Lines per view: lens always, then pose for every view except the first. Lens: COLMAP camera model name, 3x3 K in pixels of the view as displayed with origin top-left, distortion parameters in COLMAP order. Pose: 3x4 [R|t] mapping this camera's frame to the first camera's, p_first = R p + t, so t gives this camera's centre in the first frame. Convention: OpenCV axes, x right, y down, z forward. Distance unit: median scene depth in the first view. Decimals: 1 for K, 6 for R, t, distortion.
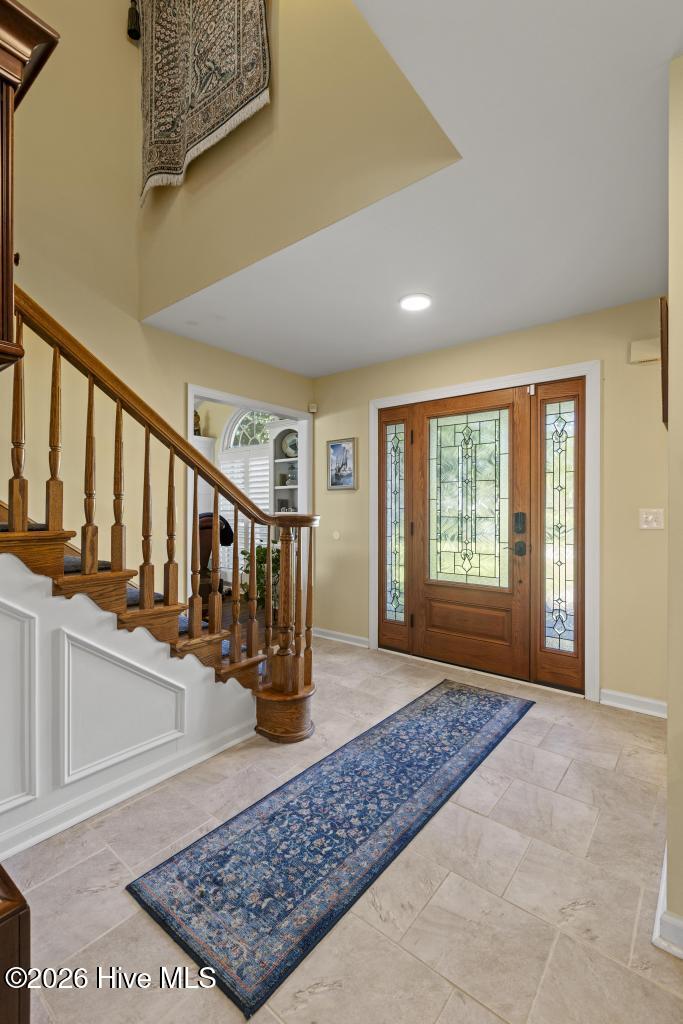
lens RADIAL K [[468.9, 0, 341.6], [0, 468.9, 508.1], [0, 0, 1]] dist [0.005489, 0.000713]
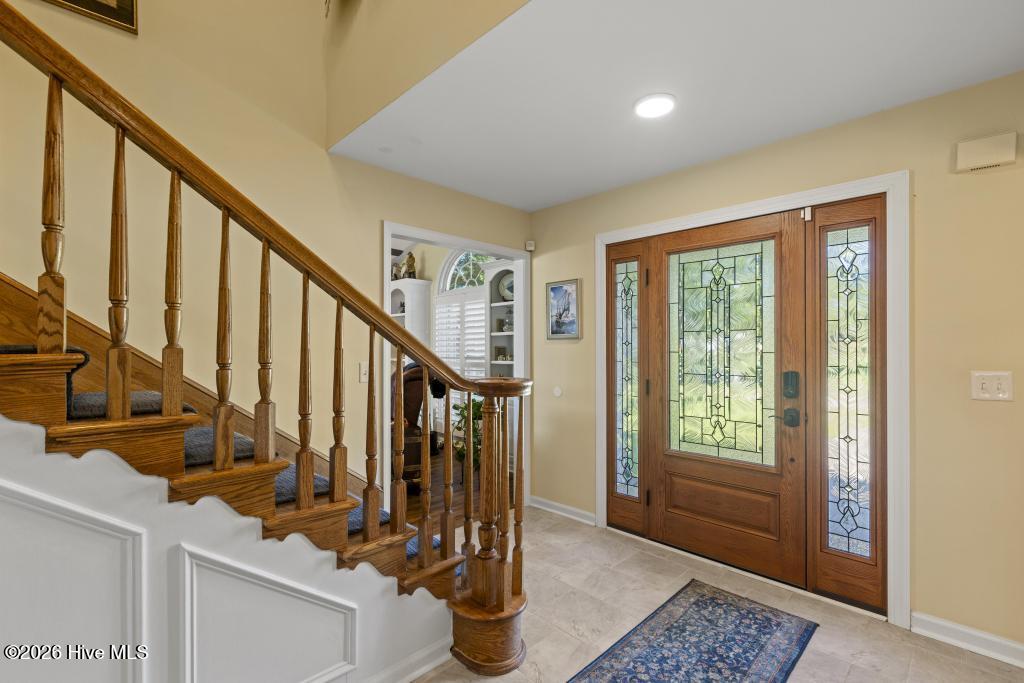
lens RADIAL K [[468.9, 0, 514.9], [0, 468.9, 345.3], [0, 0, 1]] dist [0.005489, 0.000713]
pose [[0.993729, -0.002616, -0.111783, 0.011244], [0.002223, 0.999991, -0.003643, -0.034426], [0.111791, 0.003372, 0.993726, 0.182303]]
